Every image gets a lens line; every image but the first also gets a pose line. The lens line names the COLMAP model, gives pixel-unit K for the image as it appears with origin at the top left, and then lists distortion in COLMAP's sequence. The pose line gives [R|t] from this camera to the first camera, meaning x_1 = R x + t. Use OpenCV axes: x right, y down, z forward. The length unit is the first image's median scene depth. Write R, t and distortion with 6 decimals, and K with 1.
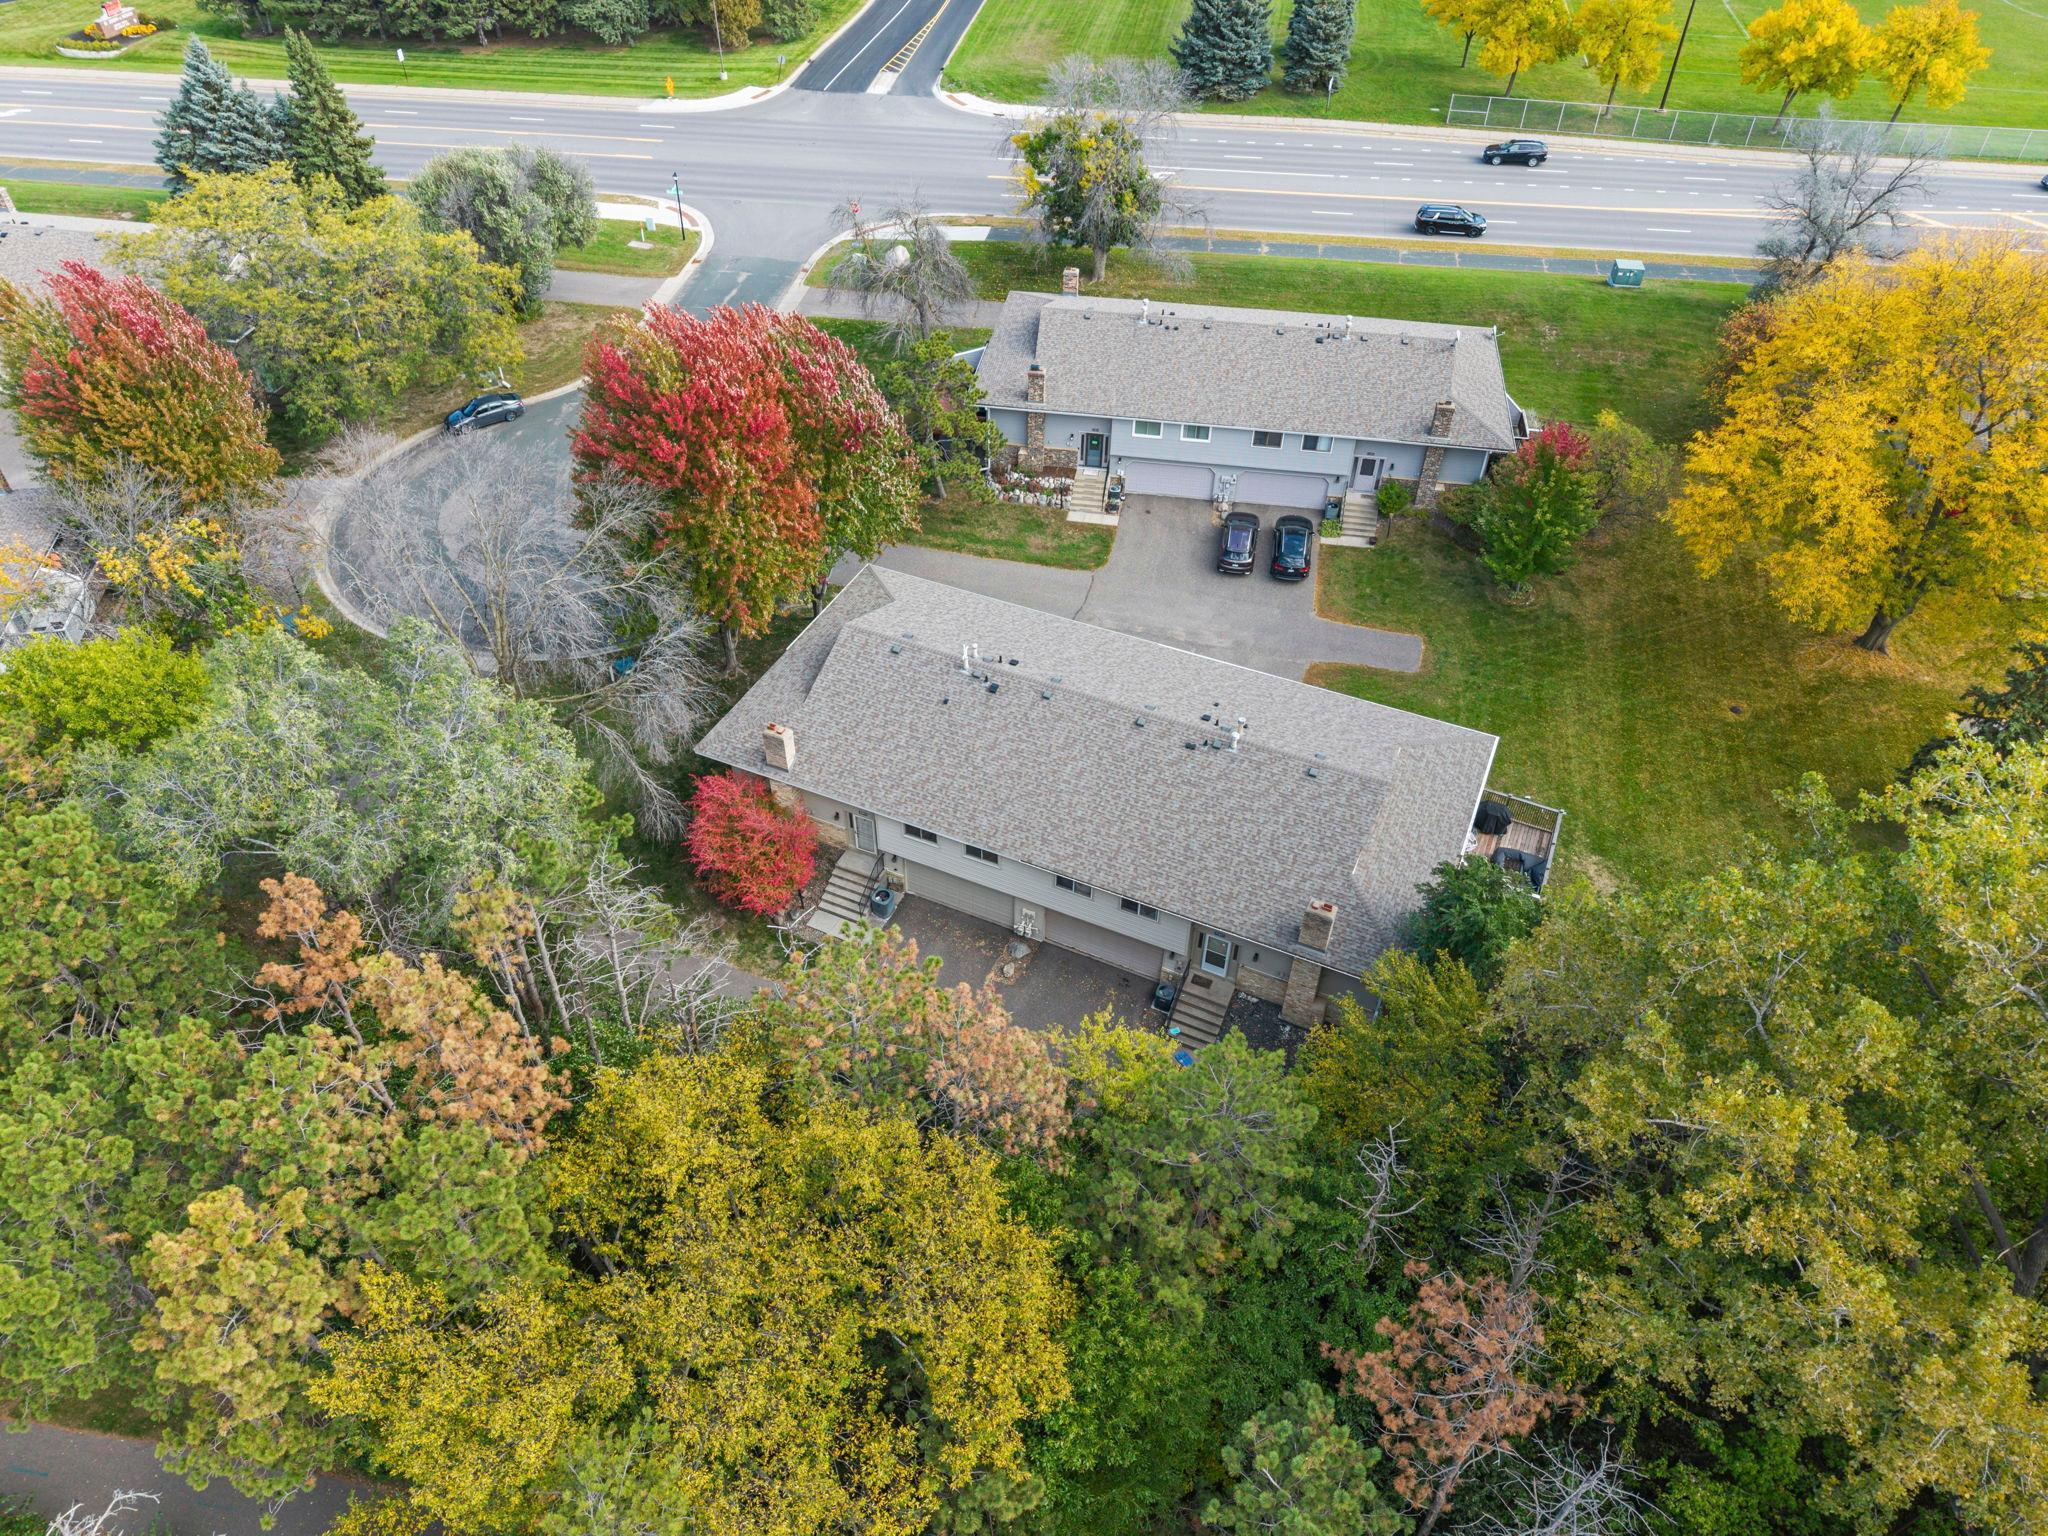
lens RADIAL K [[1379.2, 0, 993.3], [0, 1379.2, 729.8], [0, 0, 1]] dist [0.066069, -0.058232]
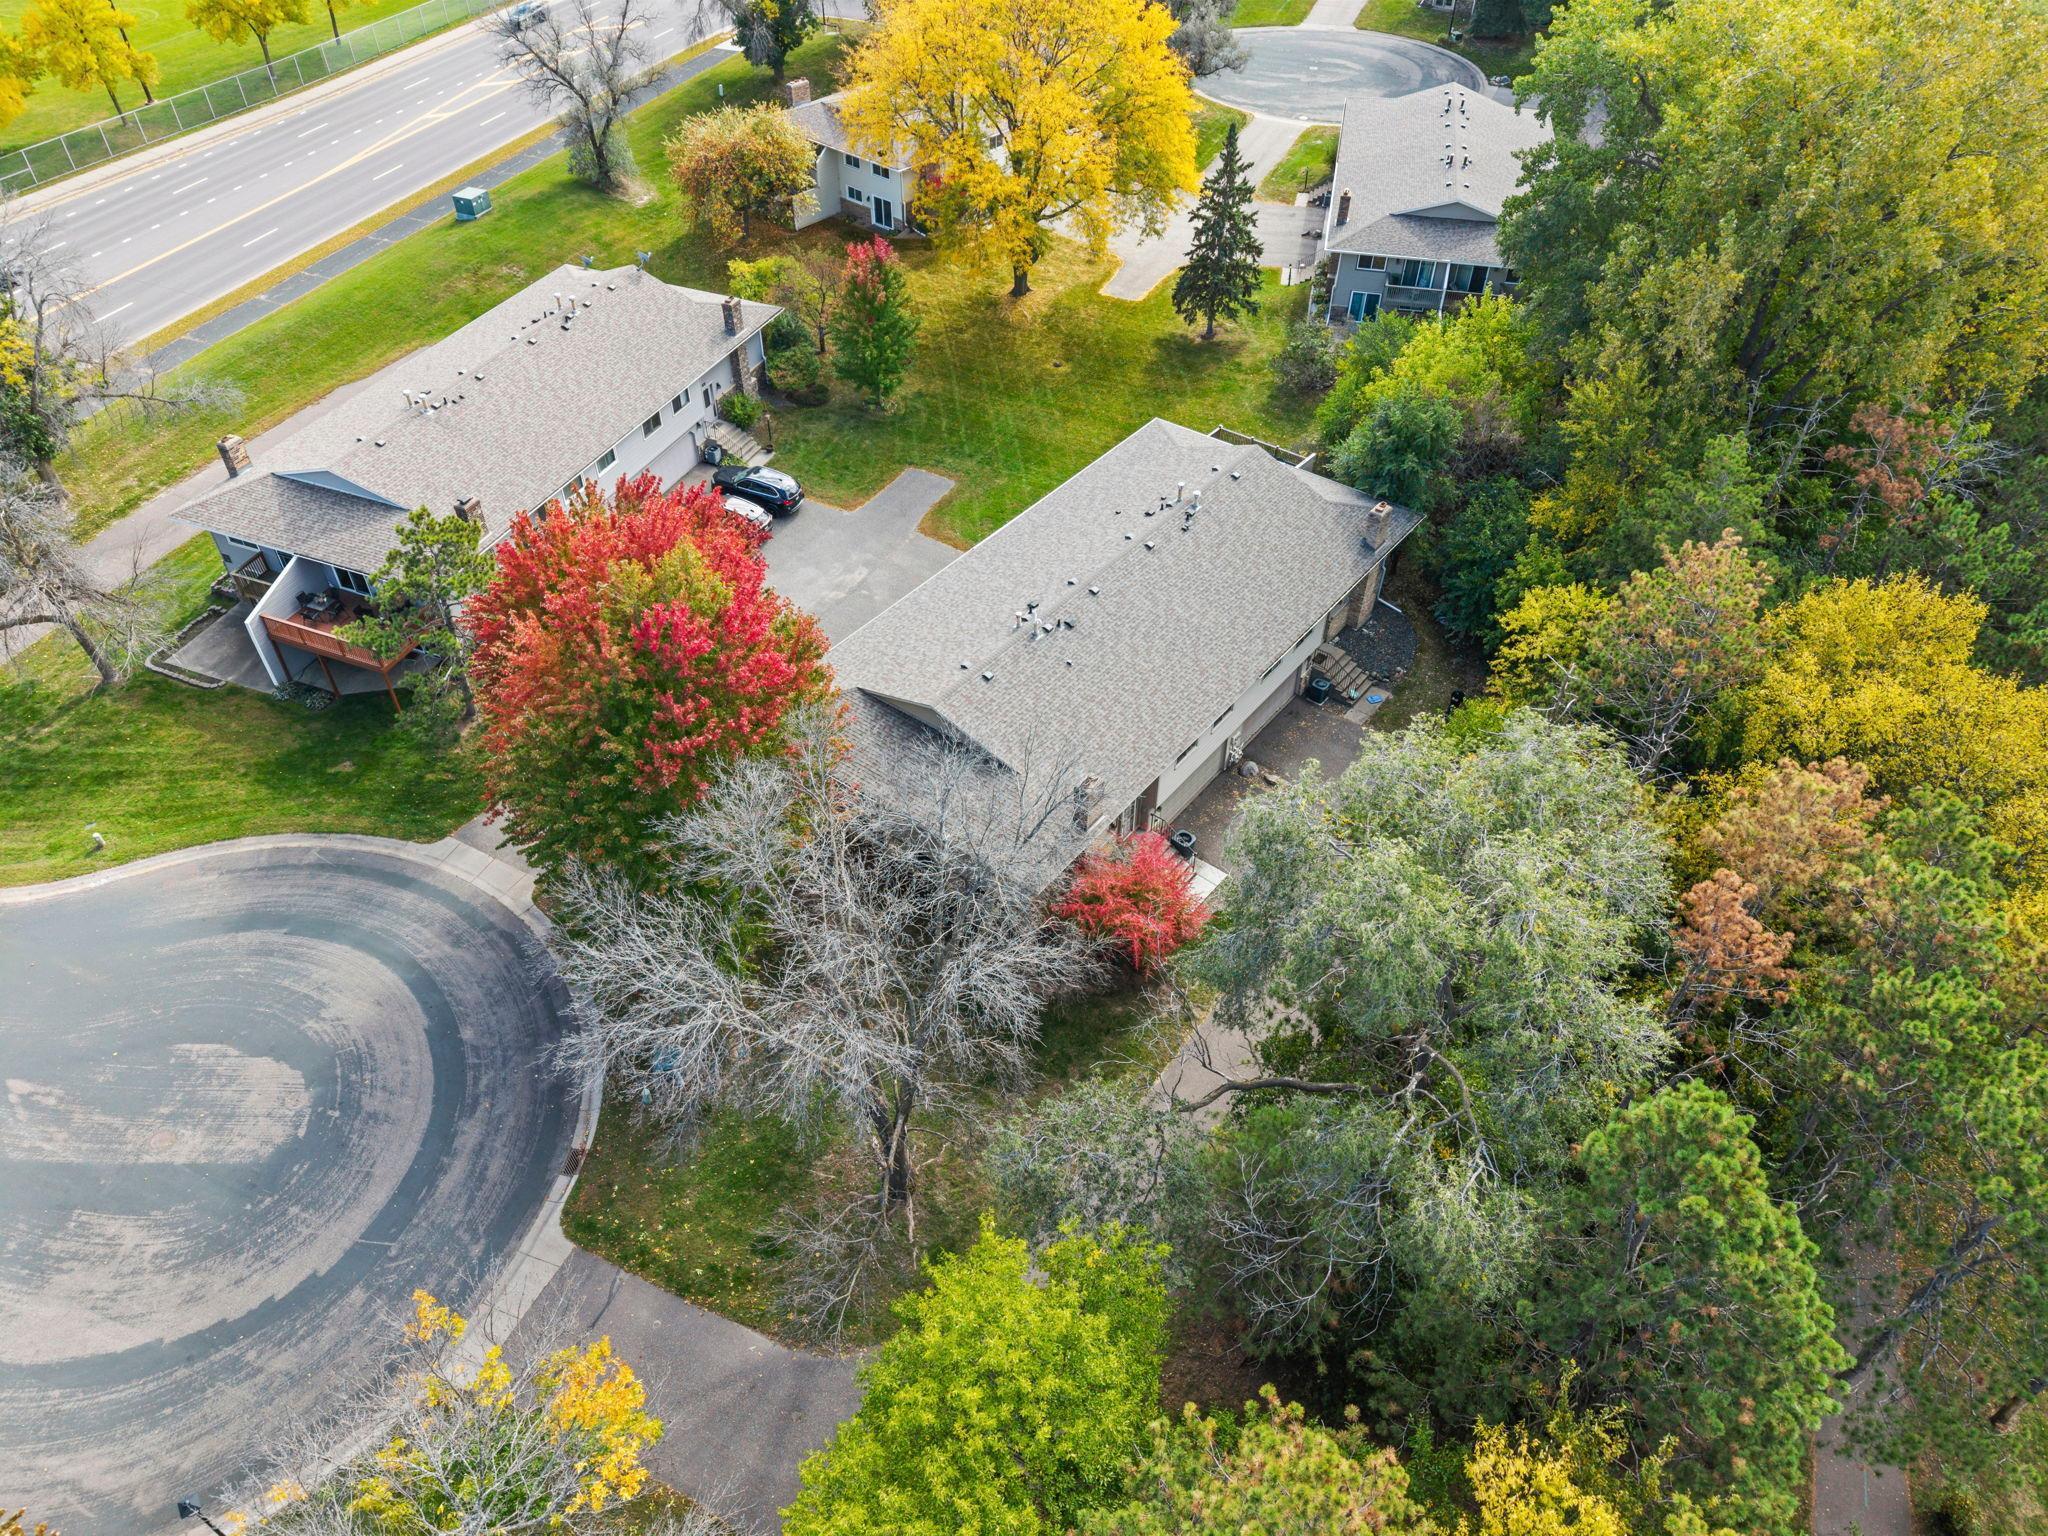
lens RADIAL K [[1363.8, 0, 1017.0], [0, 1363.8, 753.6], [0, 0, 1]] dist [0.003915, -0.000062]
pose [[0.222499, -0.666324, 0.711693, -0.517289], [0.640027, 0.650493, 0.408931, -0.265818], [-0.735432, 0.364515, 0.571199, 0.347355]]
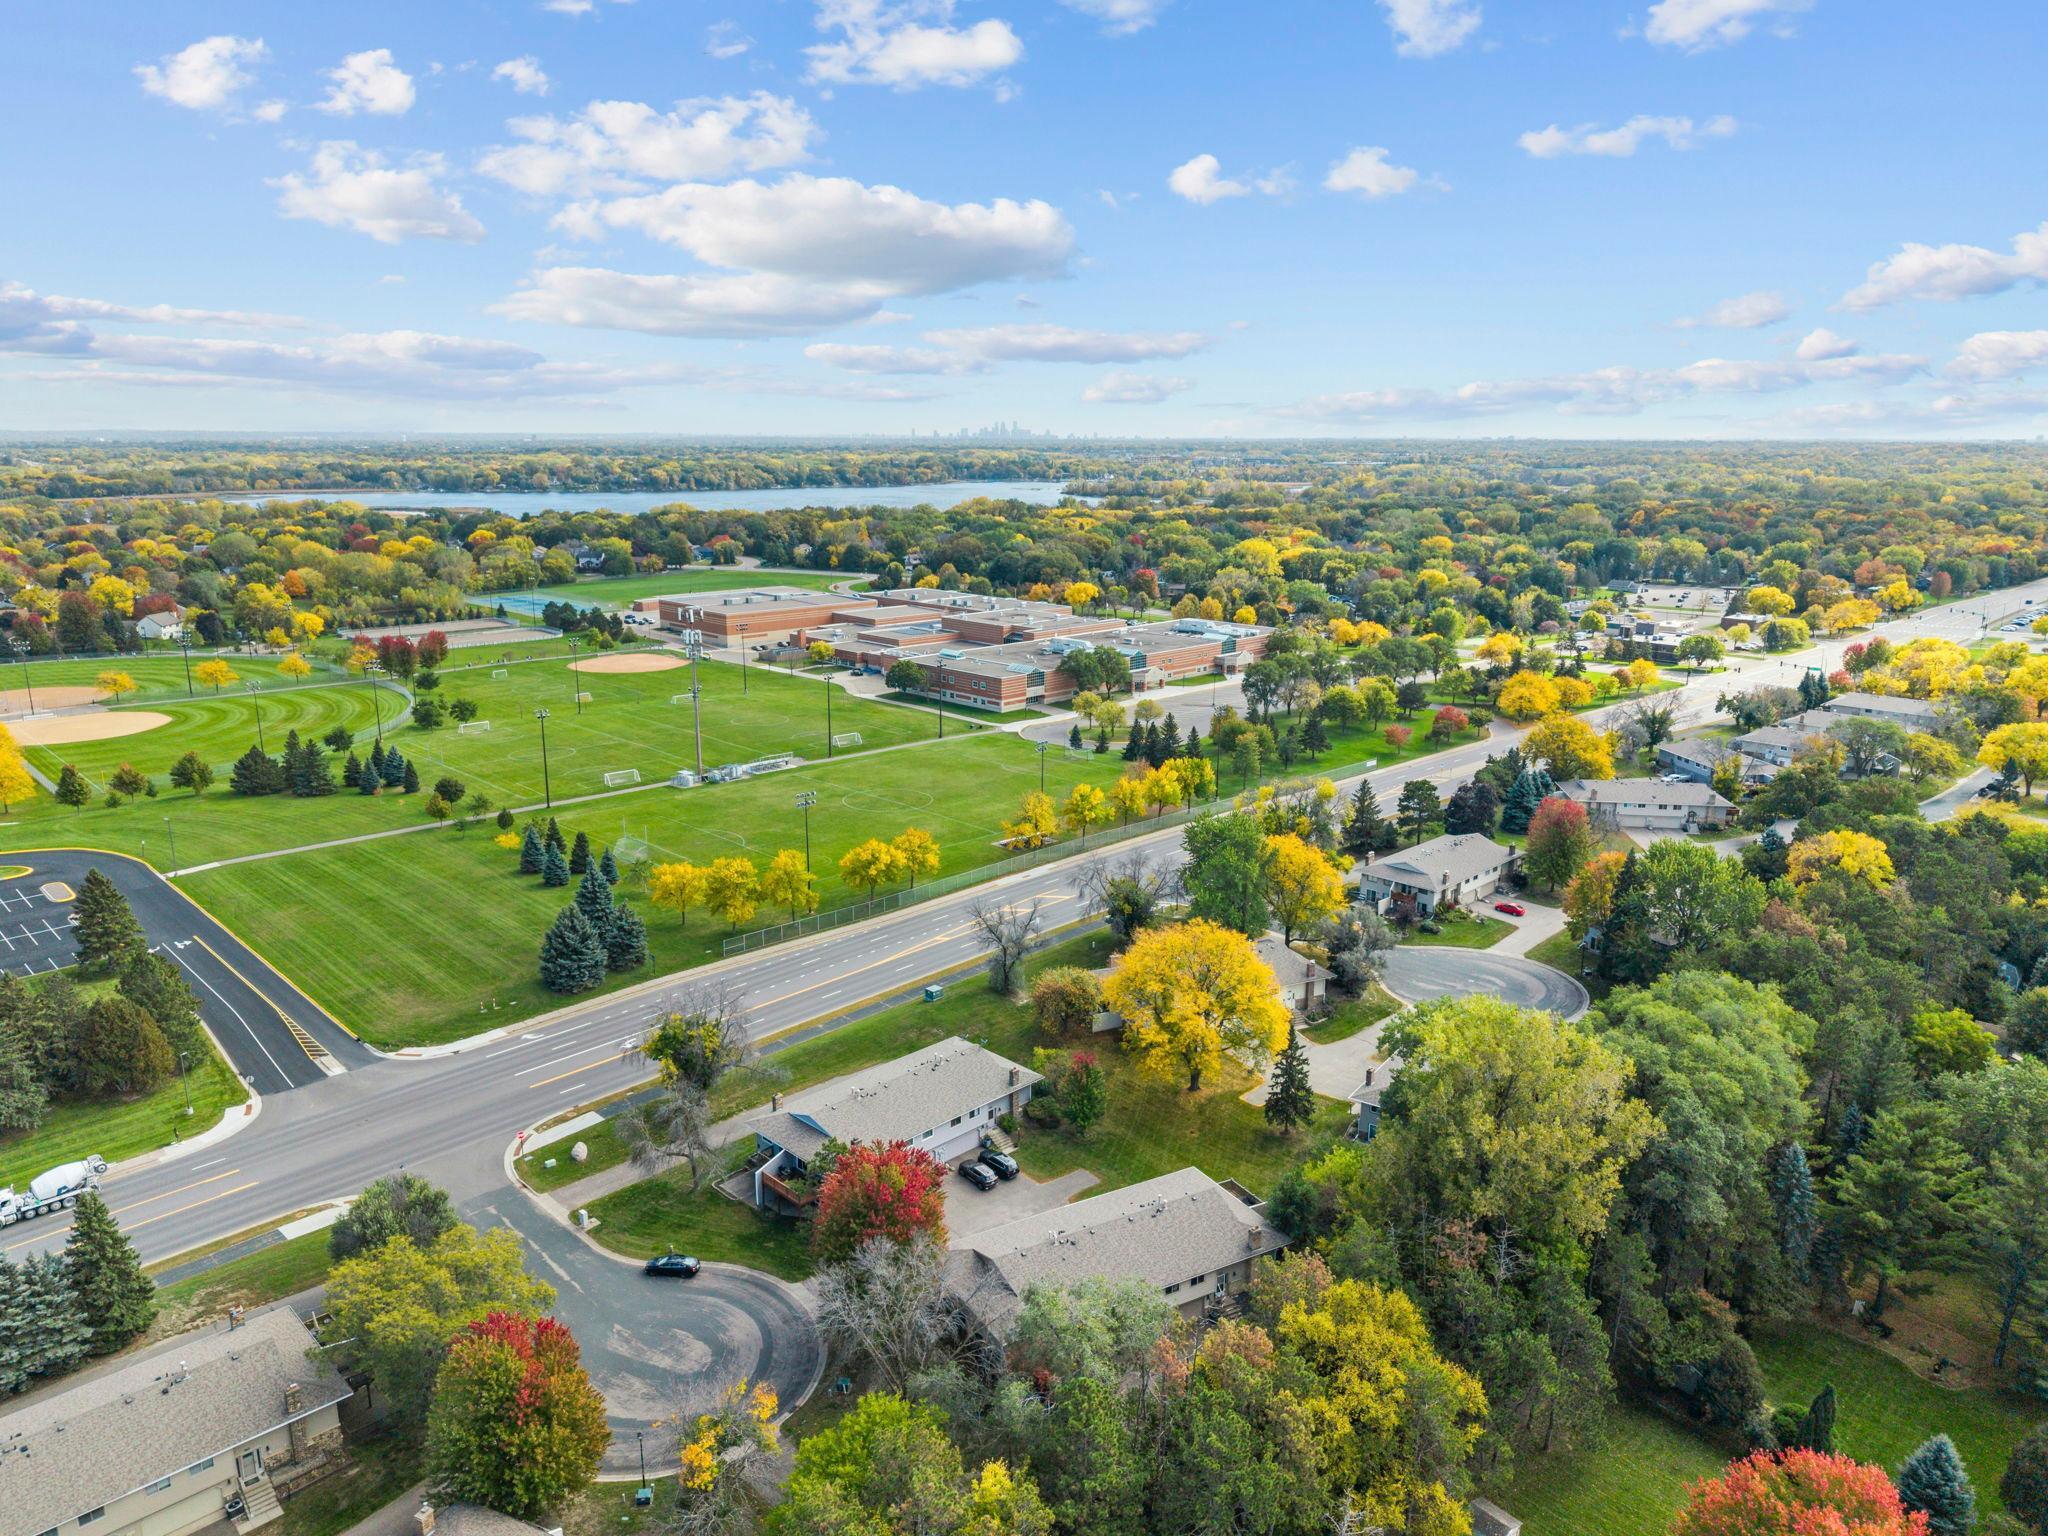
lens RADIAL K [[1363.8, 0, 1017.0], [0, 1363.8, 753.6], [0, 0, 1]] dist [0.003915, -0.000062]
pose [[0.586280, -0.187994, 0.787993, -1.081327], [0.541551, 0.814367, -0.208637, -0.172413], [-0.602493, 0.549058, 0.579256, -0.408798]]
